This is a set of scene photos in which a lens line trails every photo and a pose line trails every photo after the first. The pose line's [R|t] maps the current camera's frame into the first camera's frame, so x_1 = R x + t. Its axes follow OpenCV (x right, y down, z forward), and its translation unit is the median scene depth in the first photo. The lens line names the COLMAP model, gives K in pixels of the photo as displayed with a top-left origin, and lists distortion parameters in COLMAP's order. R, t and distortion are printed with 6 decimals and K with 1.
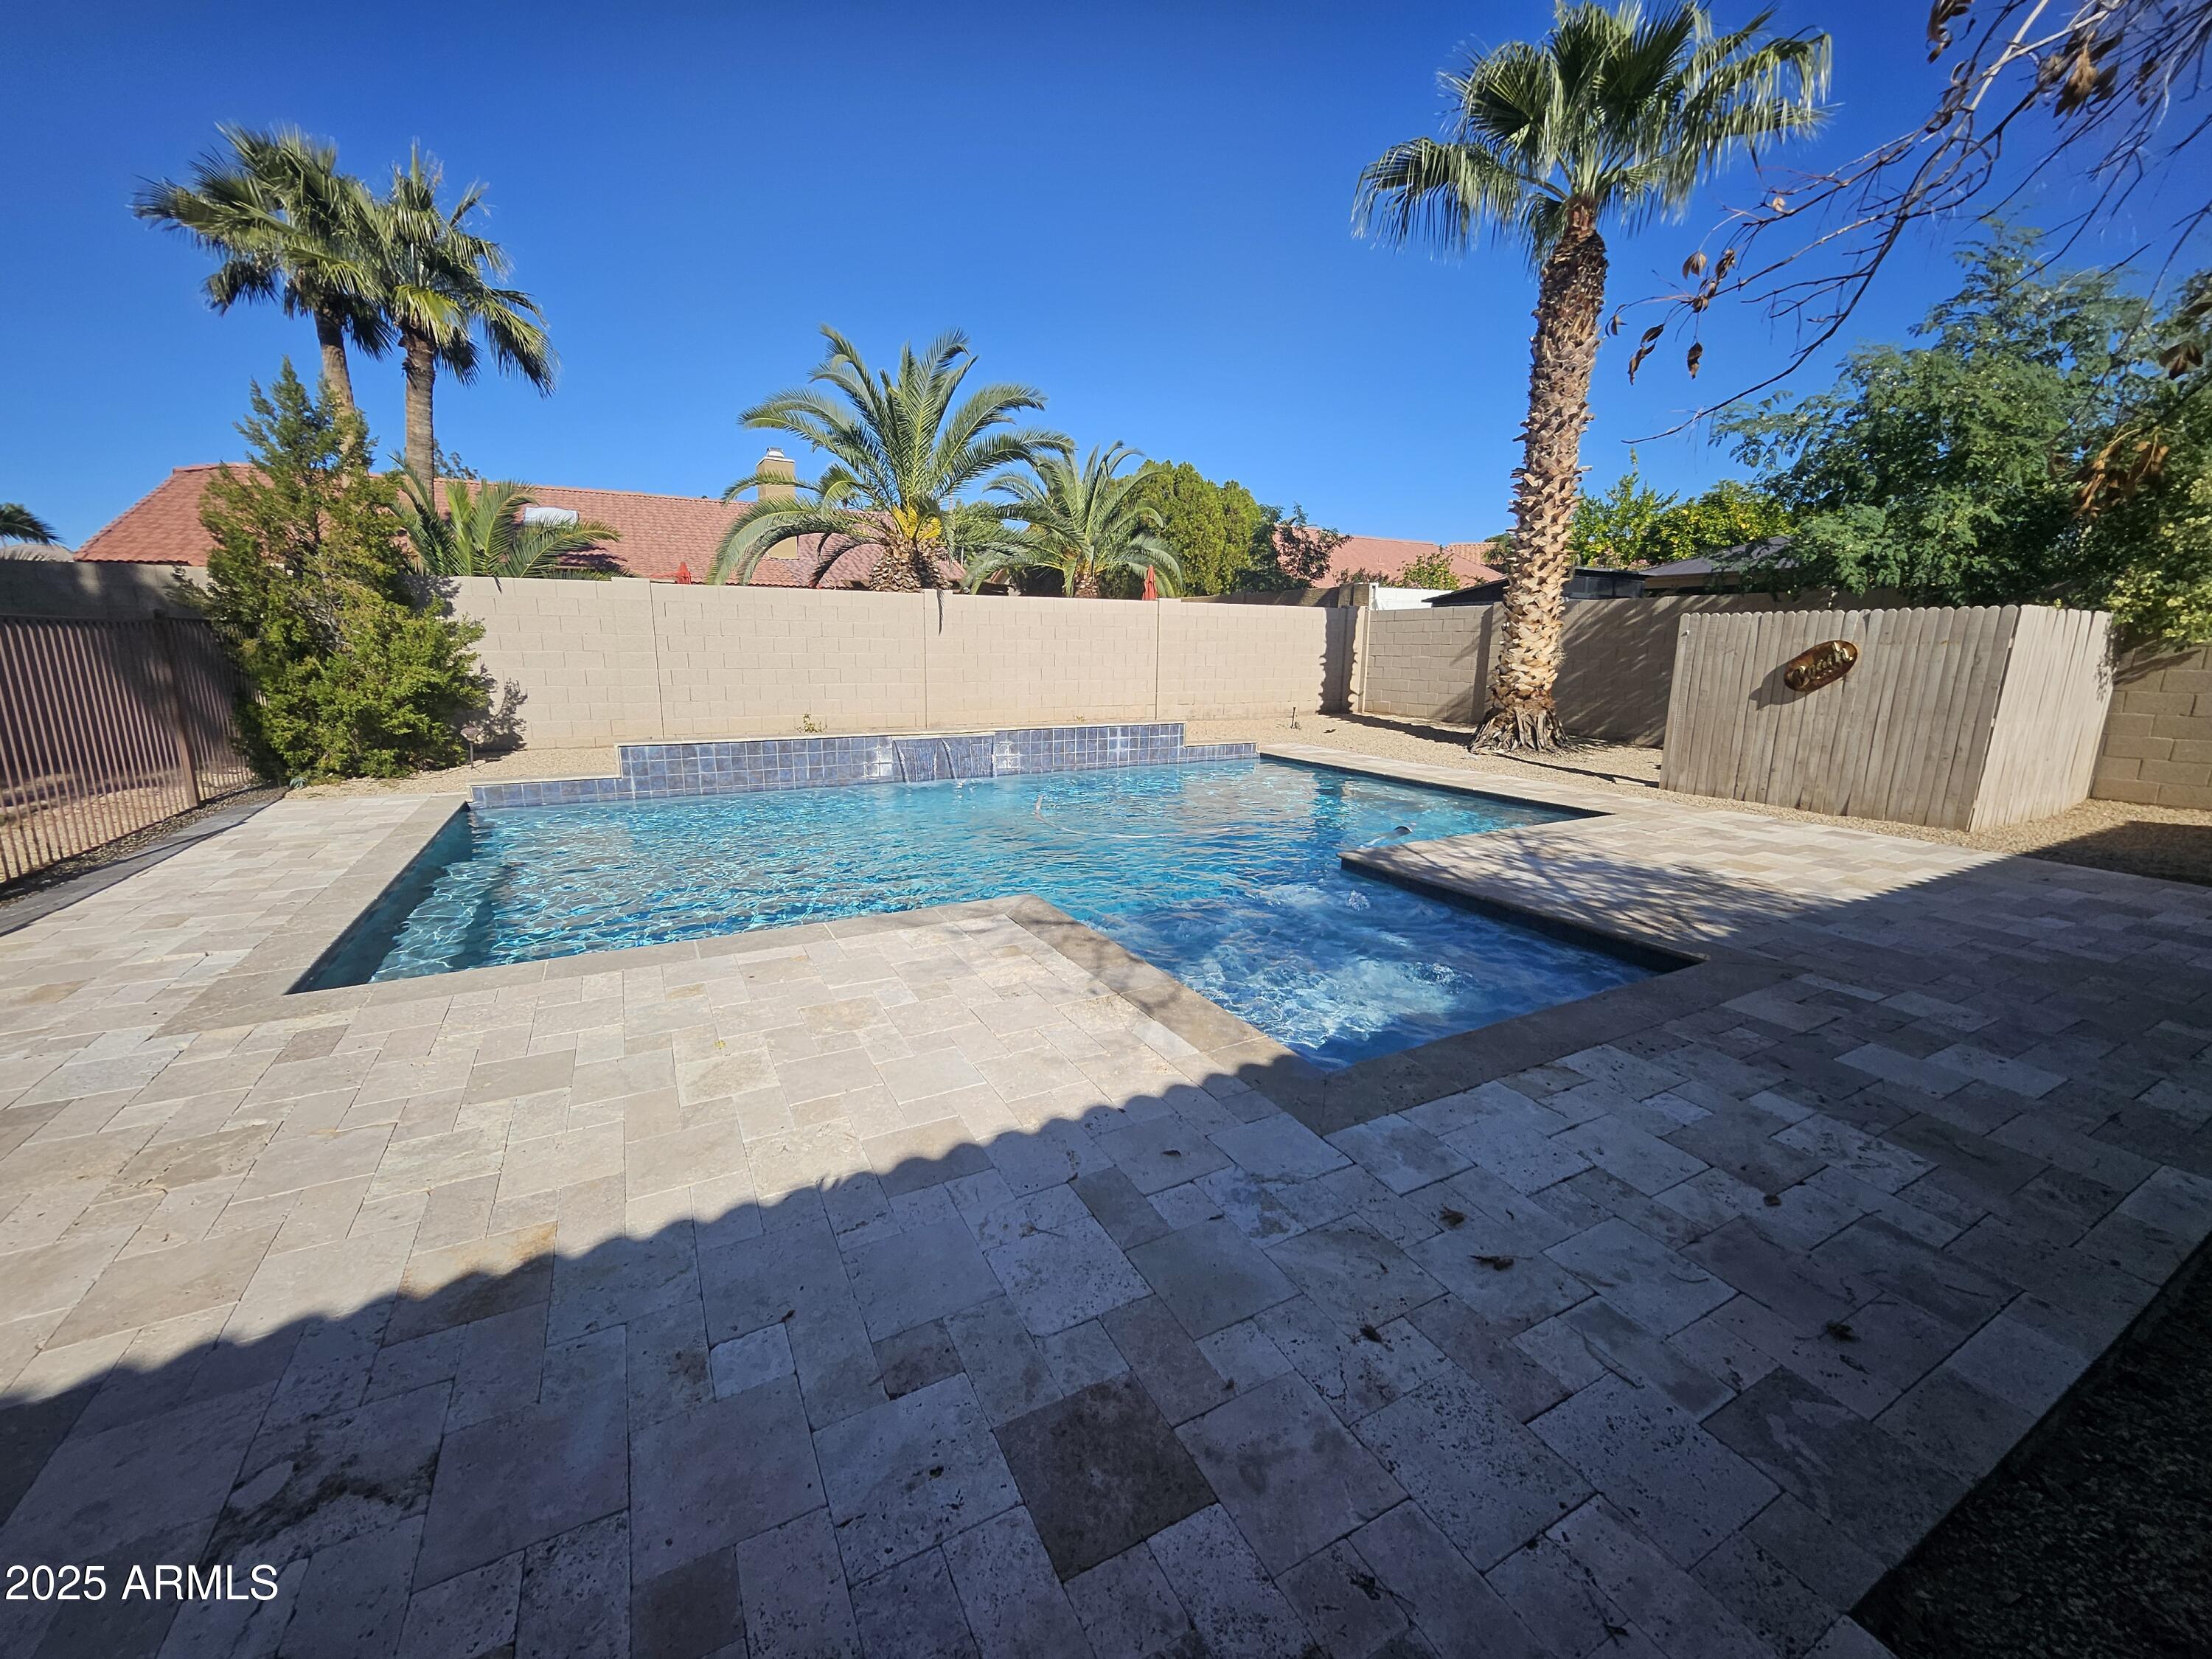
lens RADIAL K [[883.5, 0, 1100.3], [0, 883.5, 835.9], [0, 0, 1]] dist [-0.008043, 0.000776]
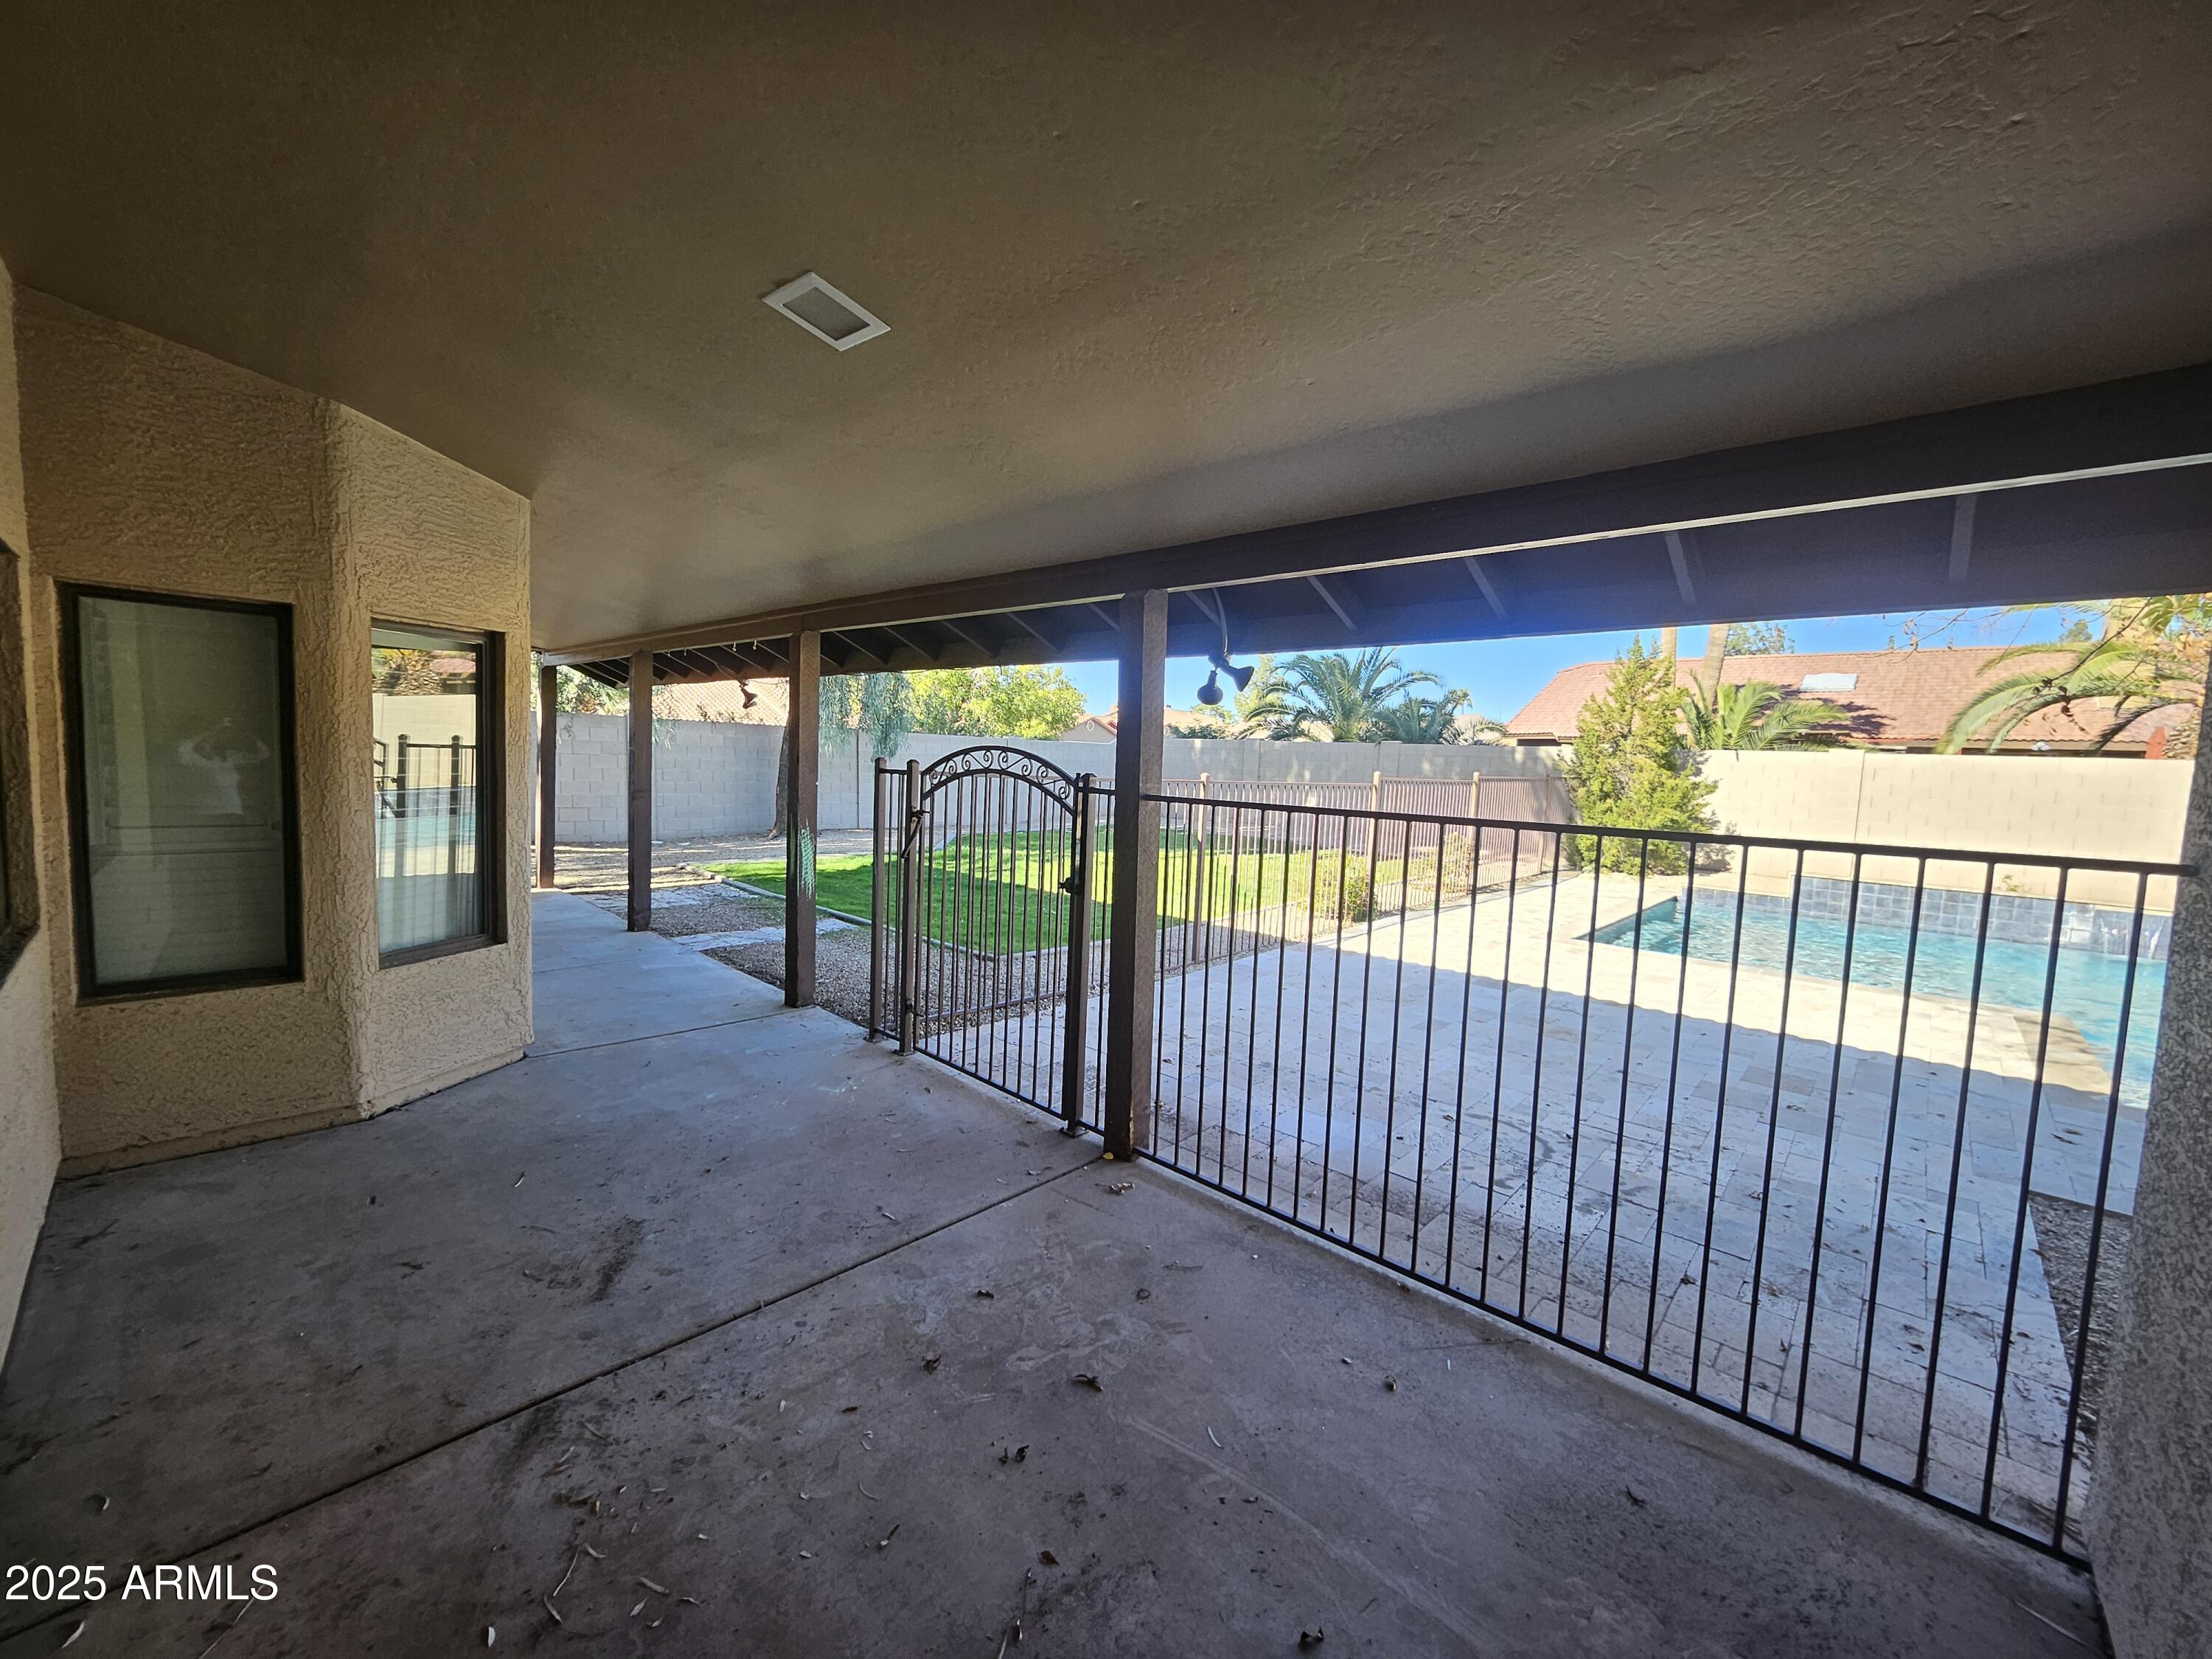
lens RADIAL K [[883.5, 0, 1094.6], [0, 883.5, 828.4], [0, 0, 1]] dist [-0.008043, 0.000776]
pose [[0.314551, 0.079430, -0.945912, 0.387700], [-0.235790, 0.971799, 0.003195, 0.076731], [0.919489, 0.222031, 0.324409, -0.439254]]
